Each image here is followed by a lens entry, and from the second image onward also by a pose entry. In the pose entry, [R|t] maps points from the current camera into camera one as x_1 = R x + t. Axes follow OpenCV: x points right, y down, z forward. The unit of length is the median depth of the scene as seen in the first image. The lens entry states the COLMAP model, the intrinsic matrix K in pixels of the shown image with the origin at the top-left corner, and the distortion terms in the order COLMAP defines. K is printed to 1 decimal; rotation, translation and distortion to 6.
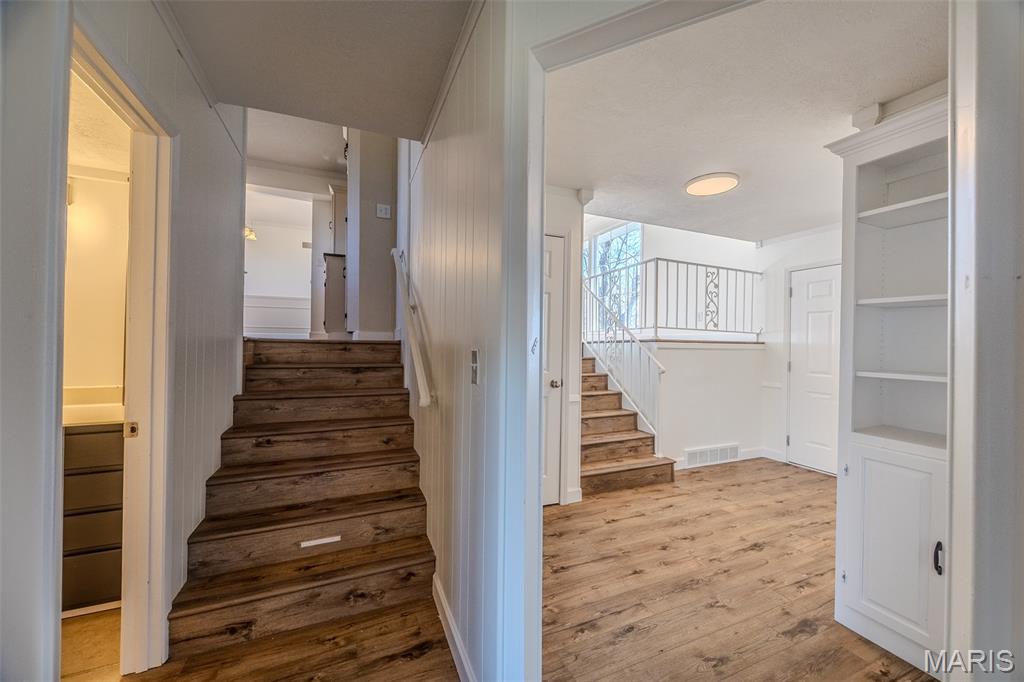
lens RADIAL K [[388.5, 0, 514.9], [0, 388.5, 341.8], [0, 0, 1]] dist [-0.000966, -0.000138]
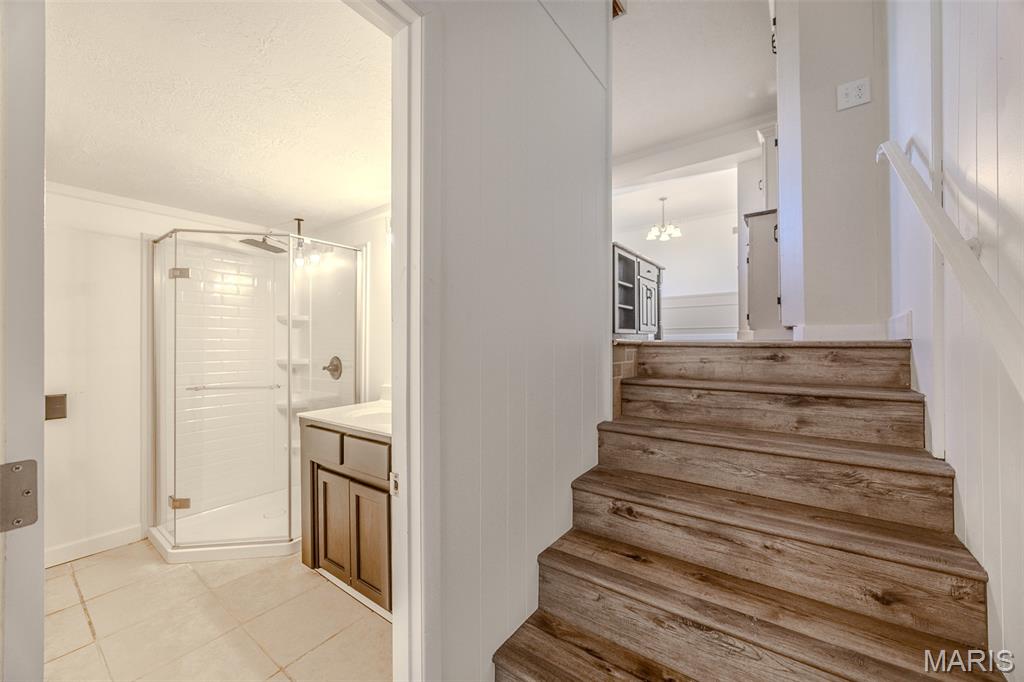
lens RADIAL K [[388.5, 0, 514.9], [0, 388.5, 341.8], [0, 0, 1]] dist [-0.000966, -0.000138]
pose [[0.505554, -0.019223, -0.862581, -0.165985], [0.015125, 0.999796, -0.013417, -0.001965], [0.862663, -0.006263, 0.505741, 0.455466]]
